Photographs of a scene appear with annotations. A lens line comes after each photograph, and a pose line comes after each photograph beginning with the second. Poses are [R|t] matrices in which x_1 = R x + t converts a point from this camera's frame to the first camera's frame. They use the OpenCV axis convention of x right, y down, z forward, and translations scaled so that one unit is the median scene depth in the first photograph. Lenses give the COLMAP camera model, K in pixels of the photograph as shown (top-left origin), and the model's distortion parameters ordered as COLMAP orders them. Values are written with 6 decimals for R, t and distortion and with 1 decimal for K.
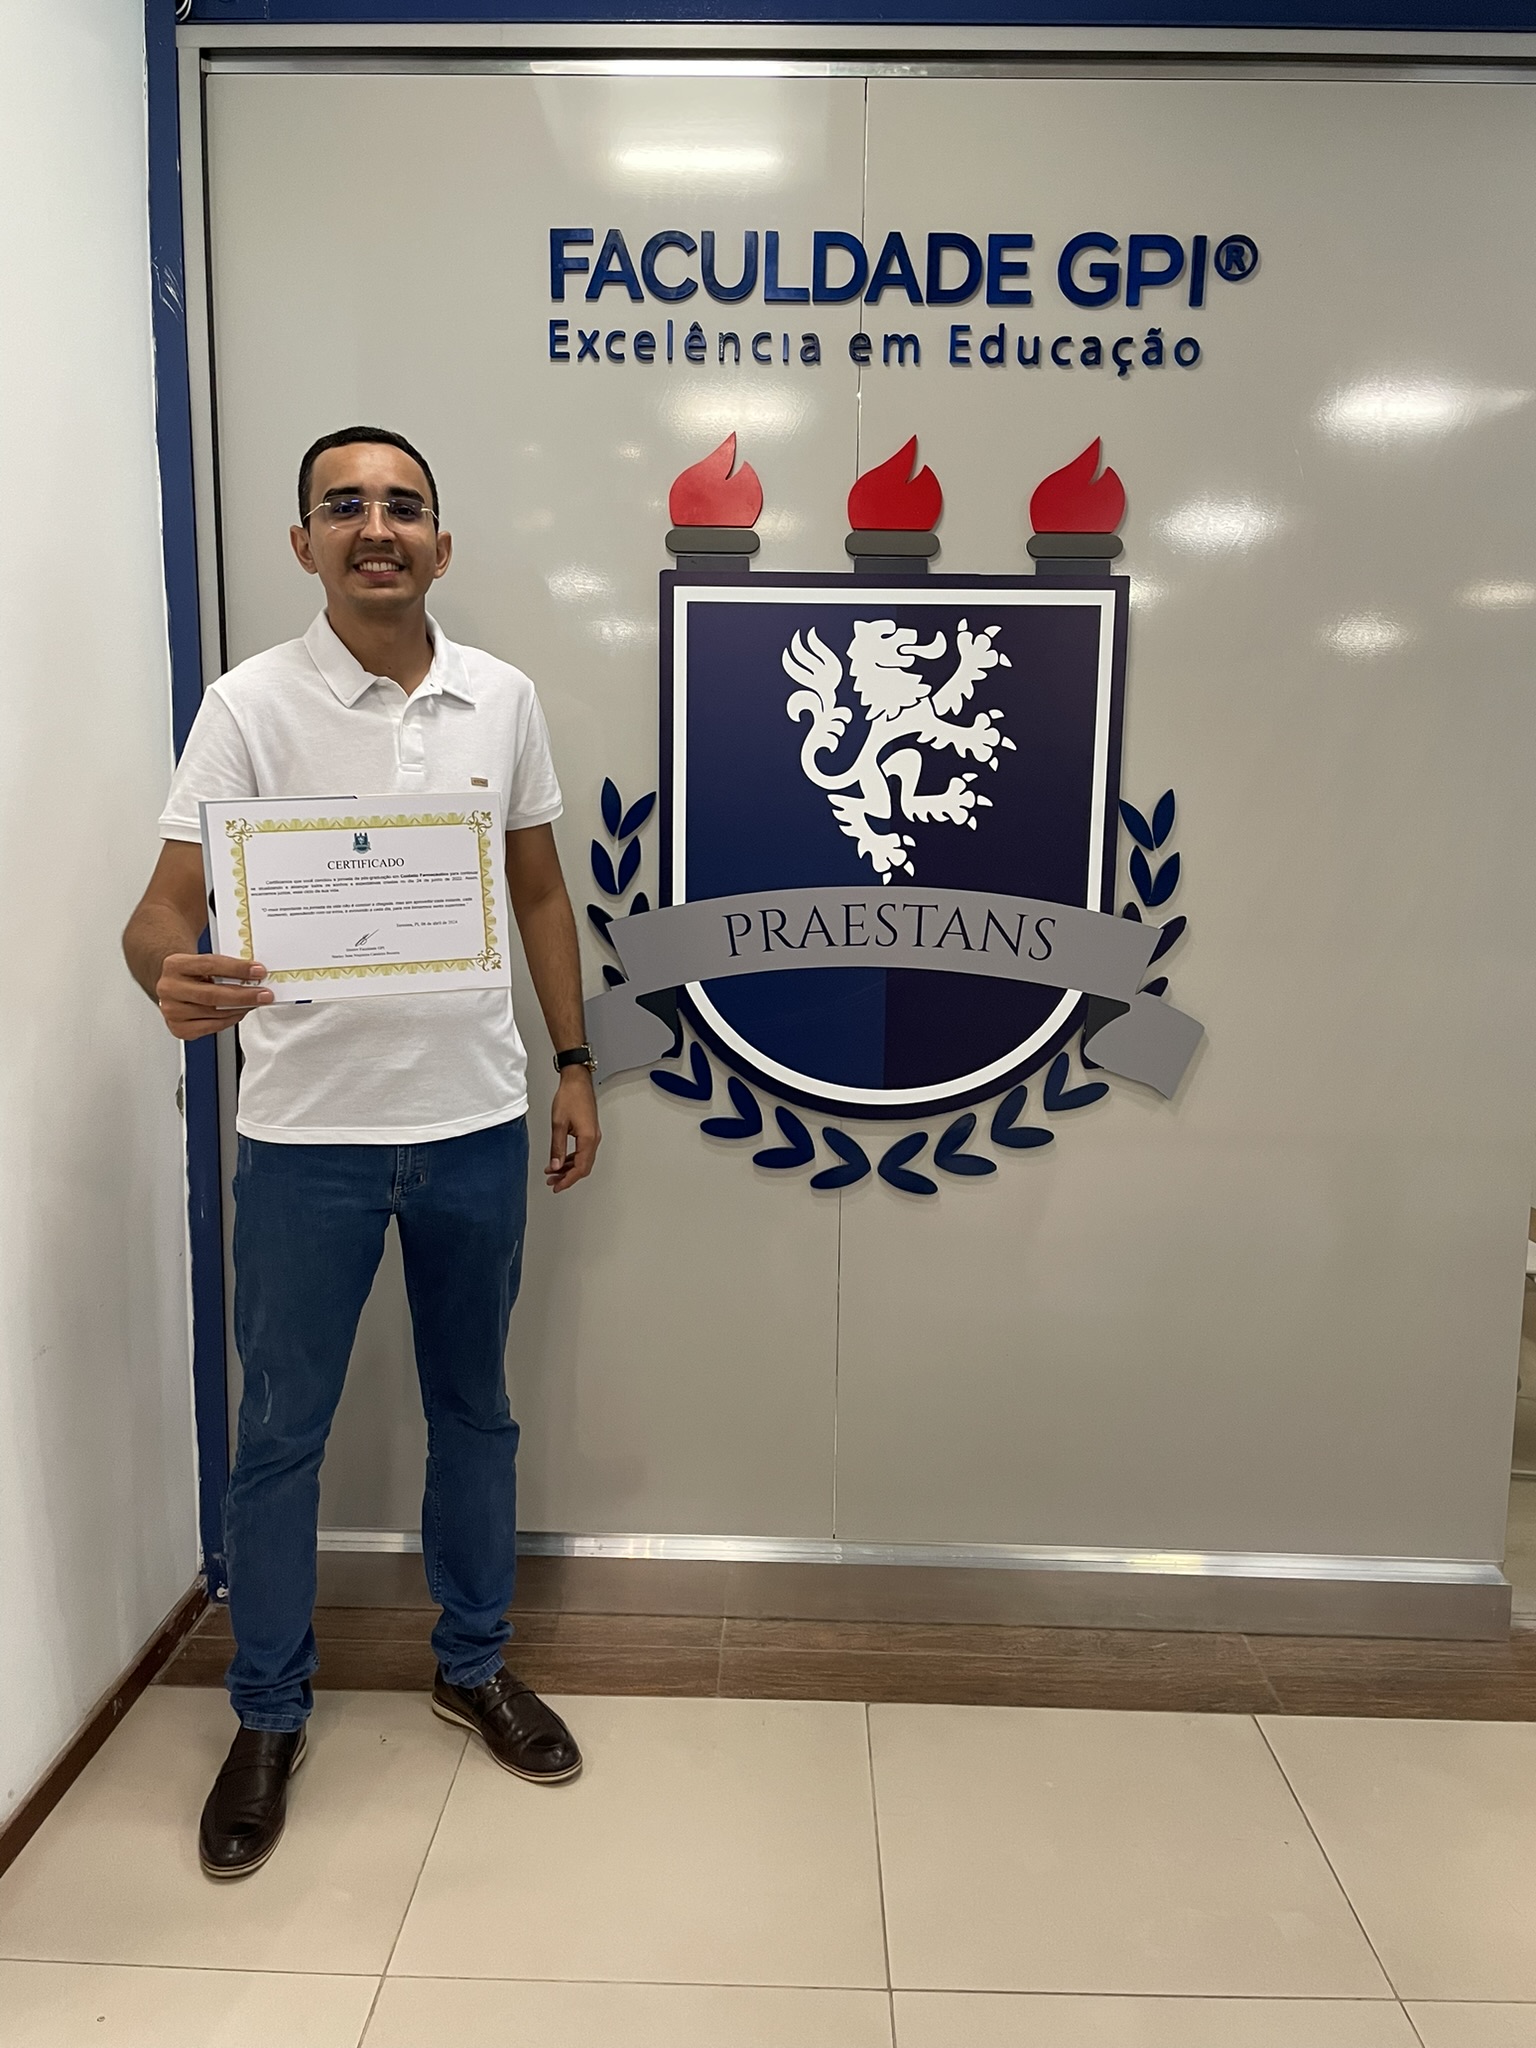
lens RADIAL K [[1548.9, 0, 782.5], [0, 1548.9, 1014.1], [0, 0, 1]] dist [0.088475, -0.112027]
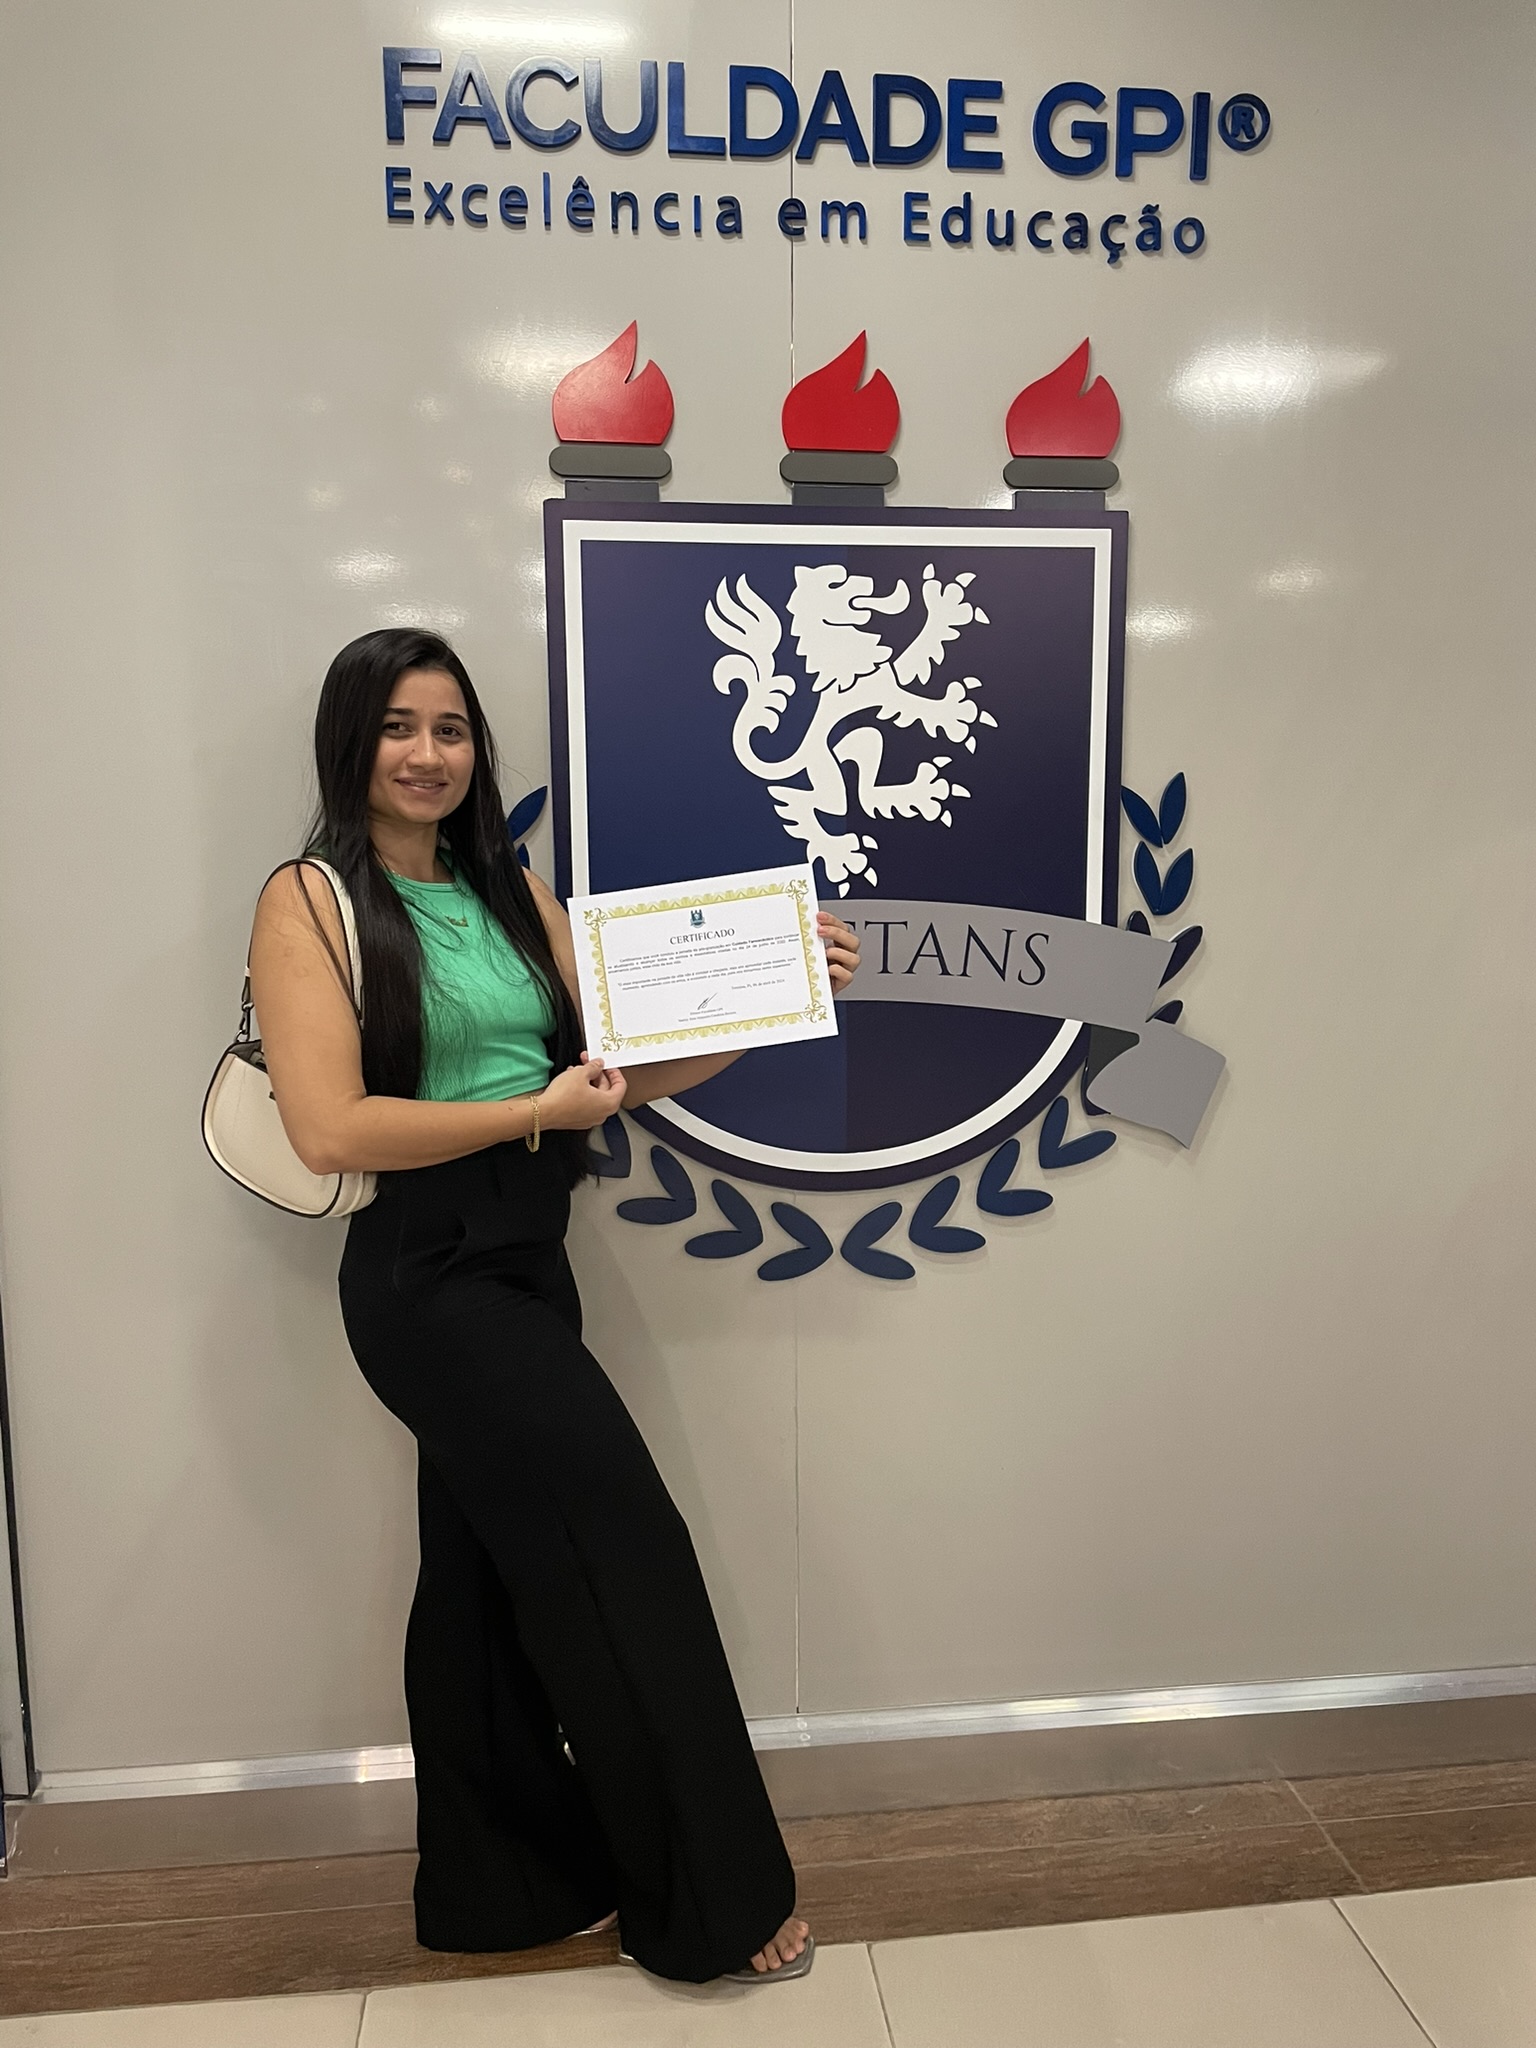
lens RADIAL K [[1548.9, 0, 808.7], [0, 1548.9, 1025.3], [0, 0, 1]] dist [0.088475, -0.112027]
pose [[0.989854, -0.037874, 0.136950, -0.065749], [0.039060, 0.999219, -0.005986, -0.014106], [-0.136617, 0.011274, 0.990560, 0.220034]]
